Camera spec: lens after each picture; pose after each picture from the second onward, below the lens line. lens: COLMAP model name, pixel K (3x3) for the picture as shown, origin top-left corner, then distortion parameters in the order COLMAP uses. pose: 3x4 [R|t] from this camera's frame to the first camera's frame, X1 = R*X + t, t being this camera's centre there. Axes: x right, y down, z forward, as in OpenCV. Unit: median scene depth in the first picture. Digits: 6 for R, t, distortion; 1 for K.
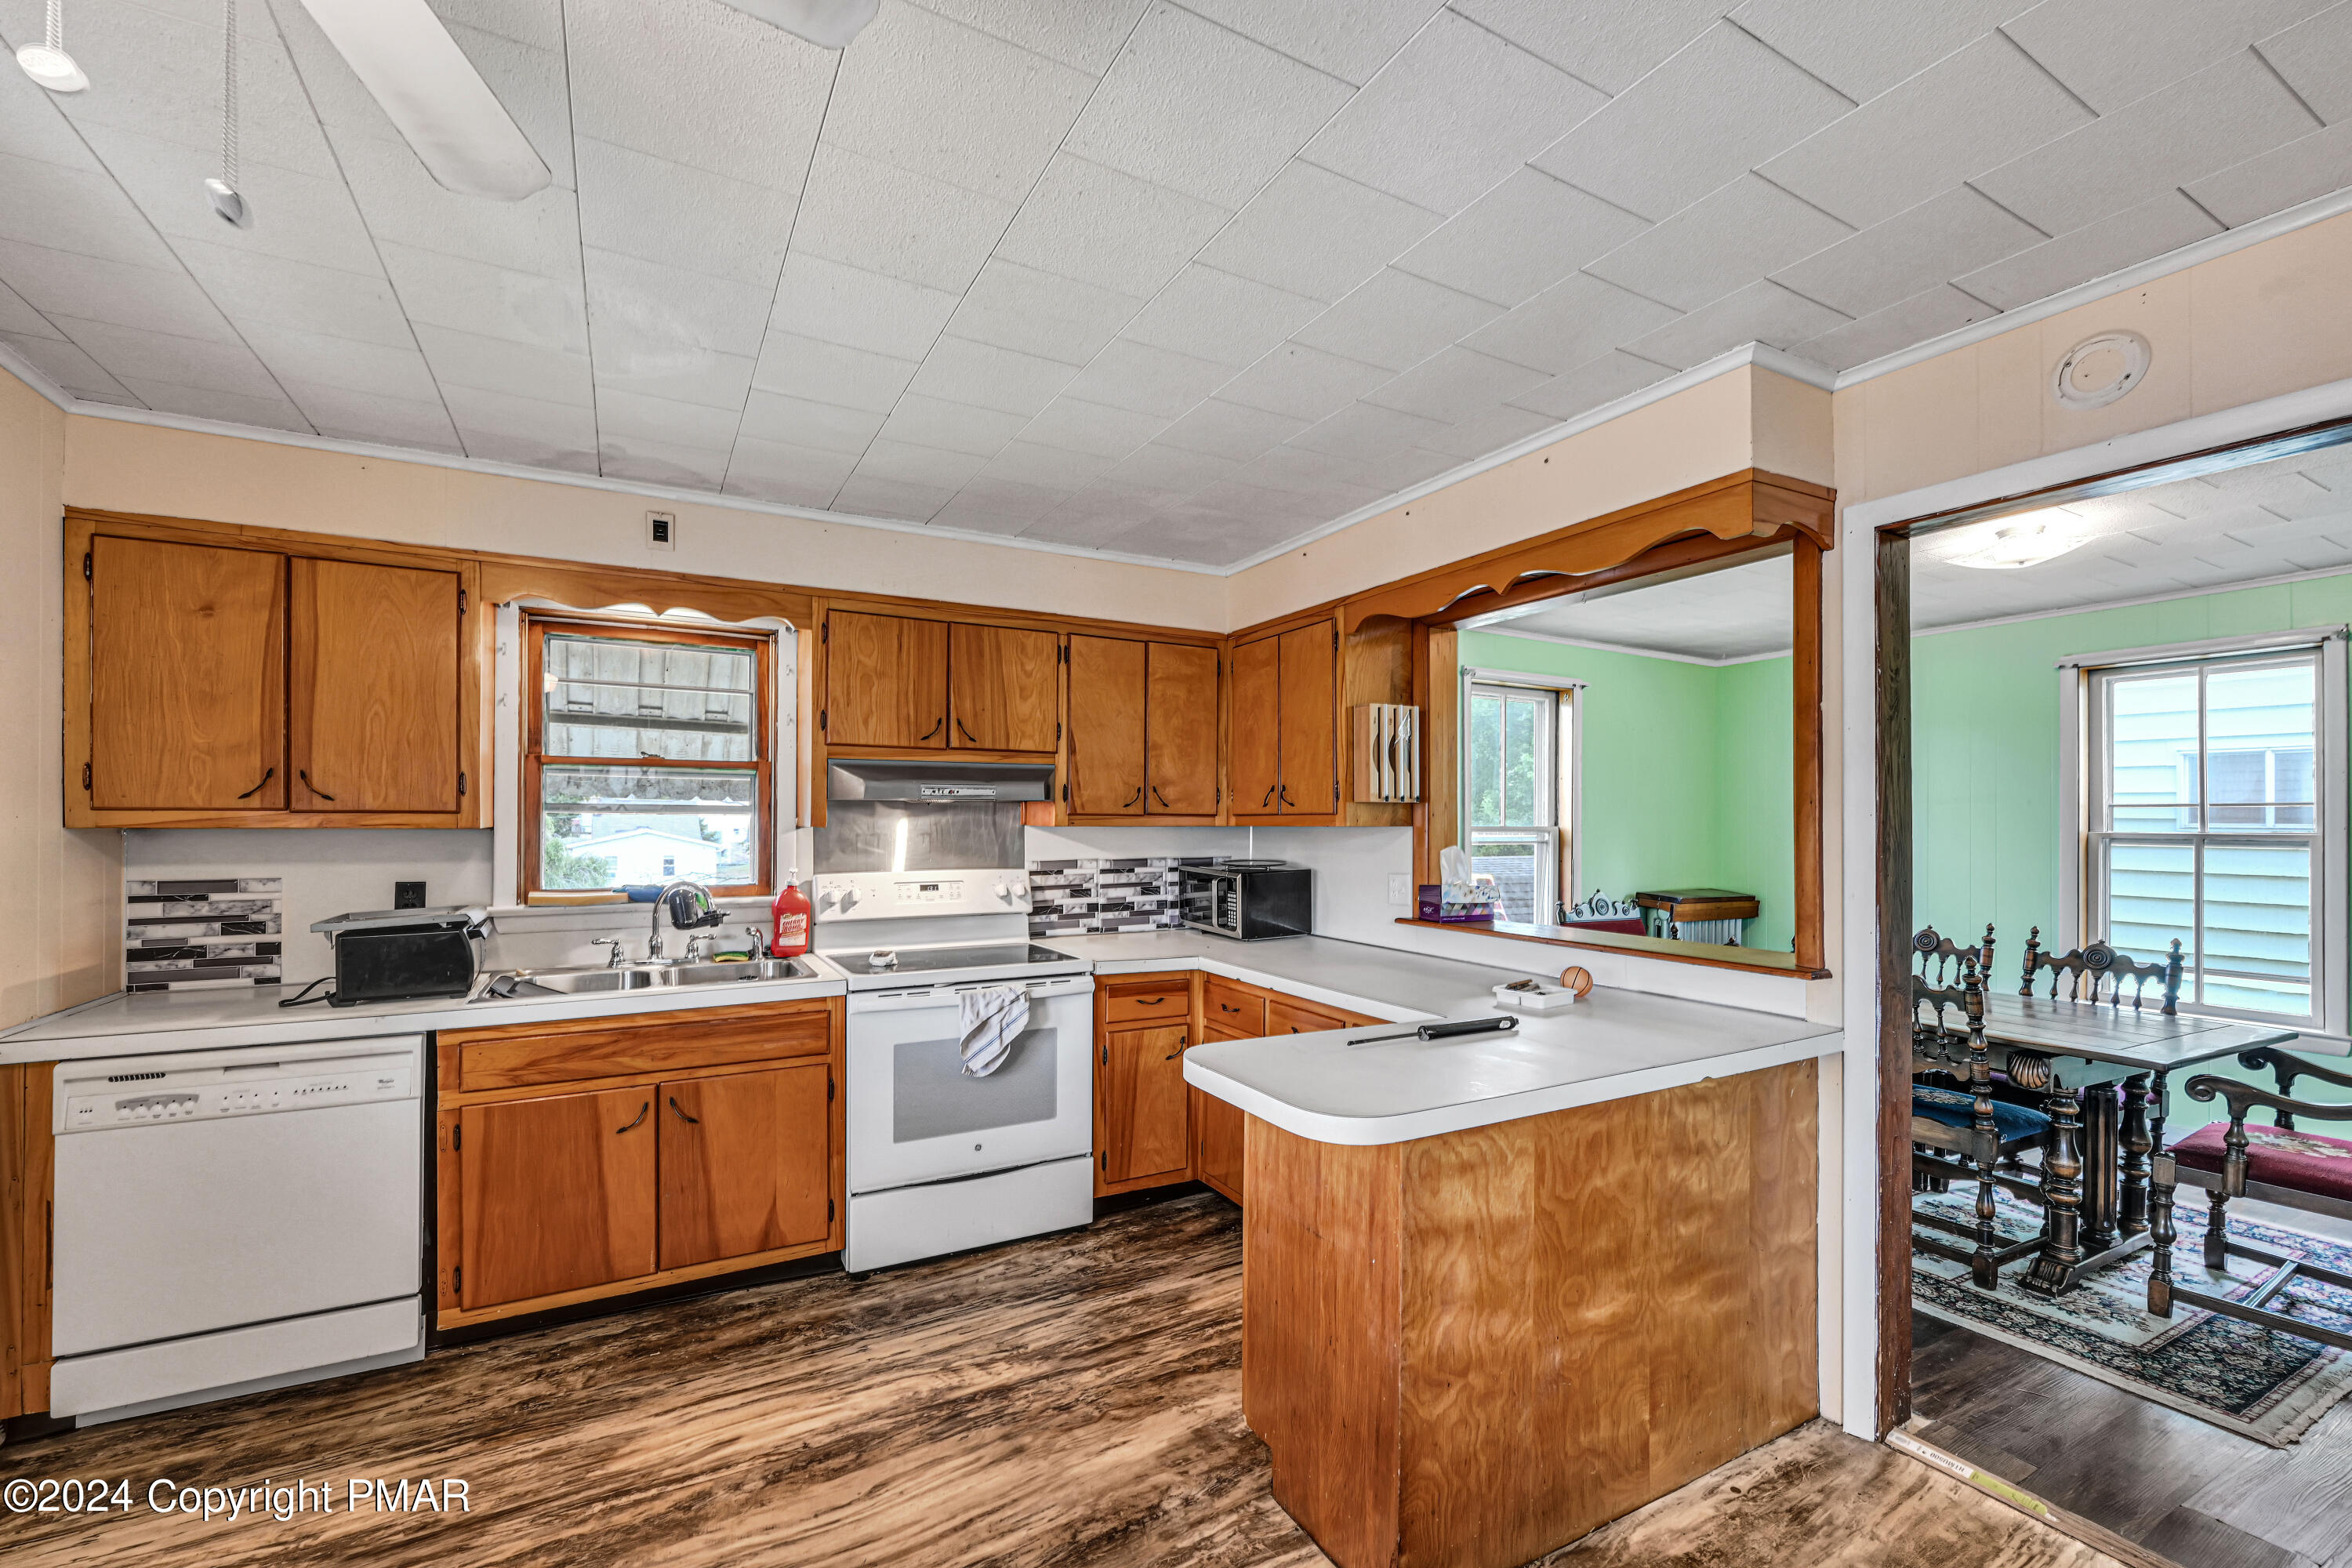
lens RADIAL K [[980.9, 0, 1146.3], [0, 980.9, 829.7], [0, 0, 1]] dist [-0.010507, 0.000997]
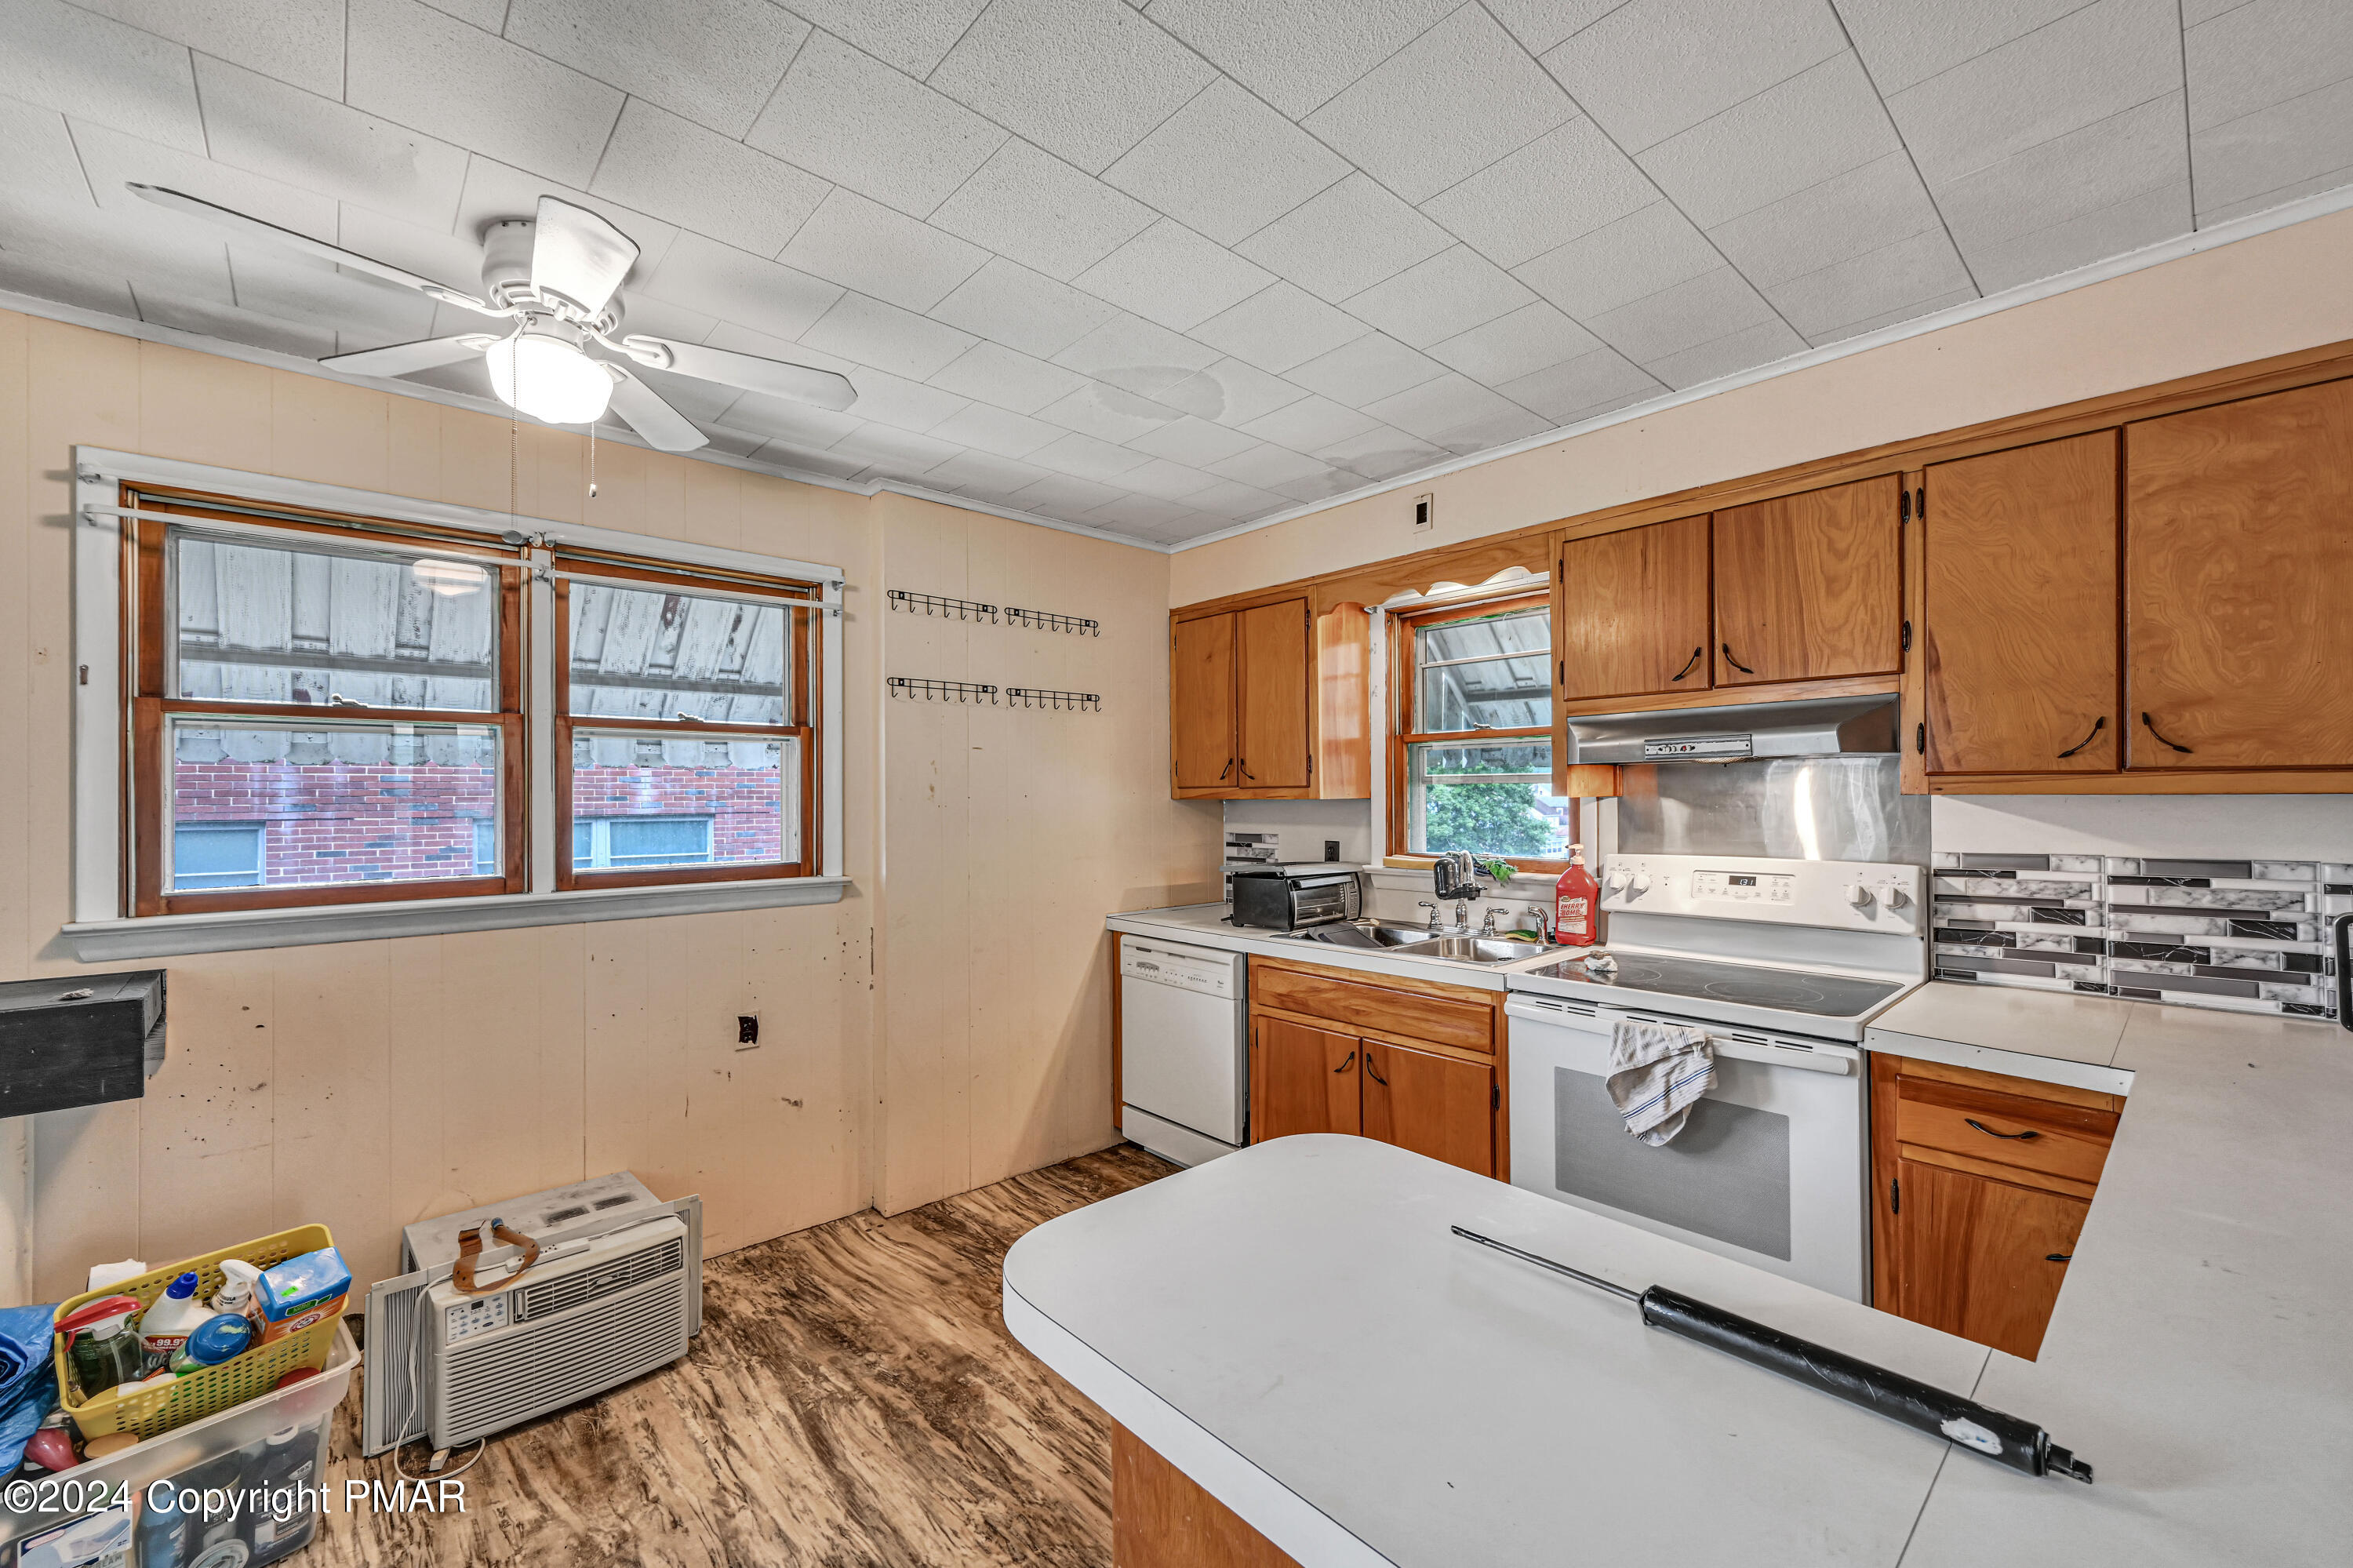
lens RADIAL K [[981.4, 0, 1175.5], [0, 981.4, 801.8], [0, 0, 1]] dist [-0.010507, 0.000997]
pose [[0.225985, 0.001580, -0.974129, 0.459909], [0.000175, 0.999999, 0.001663, -0.000580], [0.974131, -0.000546, 0.225984, 0.511342]]
